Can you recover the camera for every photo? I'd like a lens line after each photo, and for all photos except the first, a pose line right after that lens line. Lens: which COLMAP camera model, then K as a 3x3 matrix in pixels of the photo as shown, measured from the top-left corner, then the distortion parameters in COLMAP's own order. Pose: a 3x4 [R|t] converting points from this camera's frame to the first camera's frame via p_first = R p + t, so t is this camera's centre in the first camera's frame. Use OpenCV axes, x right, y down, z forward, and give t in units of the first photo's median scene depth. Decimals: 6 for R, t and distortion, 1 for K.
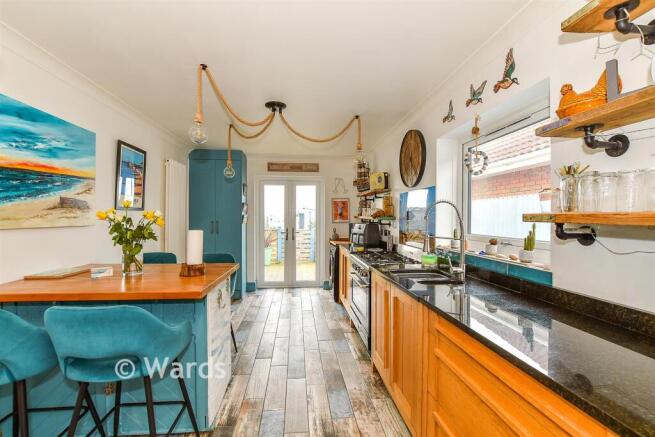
lens RADIAL K [[289.2, 0, 327.5], [0, 289.2, 218.5], [0, 0, 1]] dist [0.000066, 0.000000]
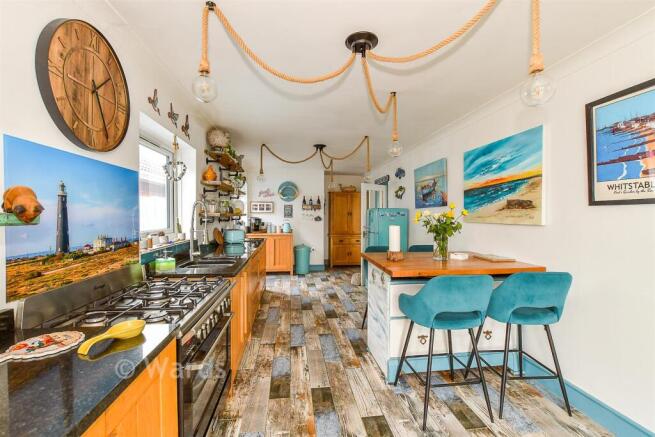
lens RADIAL K [[289.2, 0, 327.5], [0, 289.2, 218.5], [0, 0, 1]] dist [0.000066, 0.000000]
pose [[-0.999839, -0.006073, -0.016903, -0.127450], [-0.006394, 0.999799, 0.018985, -0.013521], [0.016784, 0.019090, -0.999677, 2.214570]]
